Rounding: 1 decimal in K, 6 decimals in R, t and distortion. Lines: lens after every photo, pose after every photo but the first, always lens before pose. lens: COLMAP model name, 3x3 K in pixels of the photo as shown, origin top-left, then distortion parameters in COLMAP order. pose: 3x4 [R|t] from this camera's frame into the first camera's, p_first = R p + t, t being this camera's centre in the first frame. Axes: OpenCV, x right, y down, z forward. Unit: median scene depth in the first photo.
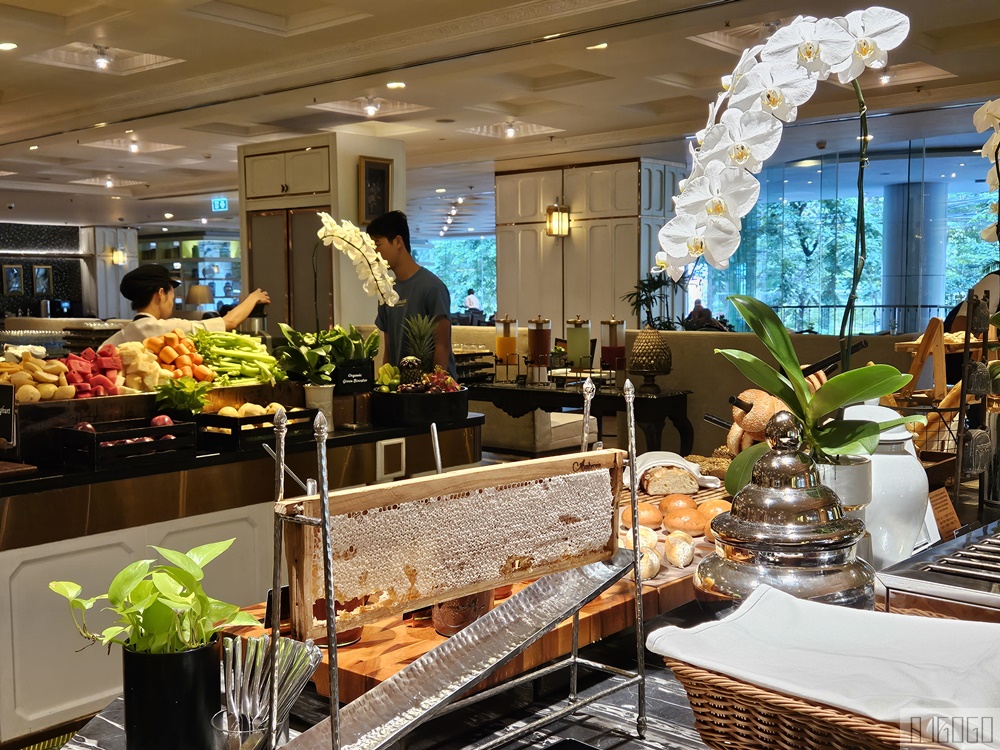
lens RADIAL K [[1084.3, 0, 500.0], [0, 1084.3, 375.0], [0, 0, 1]] dist [0.079116, -0.050712]
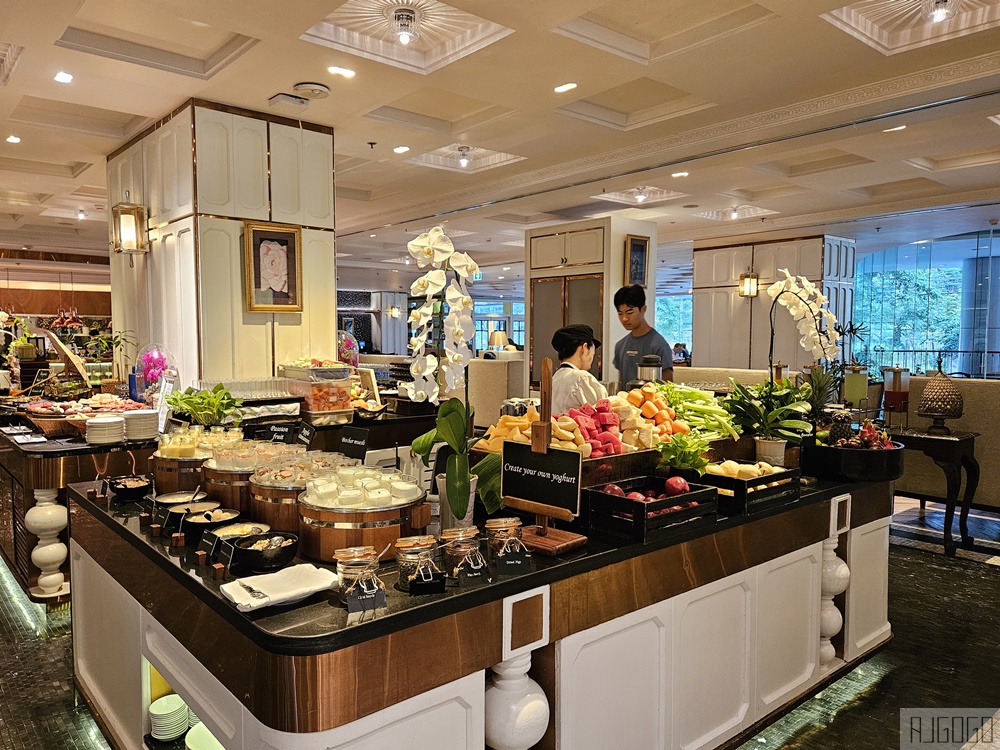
lens RADIAL K [[720.7, 0, 500.0], [0, 720.7, 375.0], [0, 0, 1]] dist [0.063460, -0.006400]
pose [[0.987713, 0.017941, -0.155247, -0.142027], [-0.021315, 0.999571, -0.020096, -0.014264], [0.154820, 0.023159, 0.987671, 0.134205]]
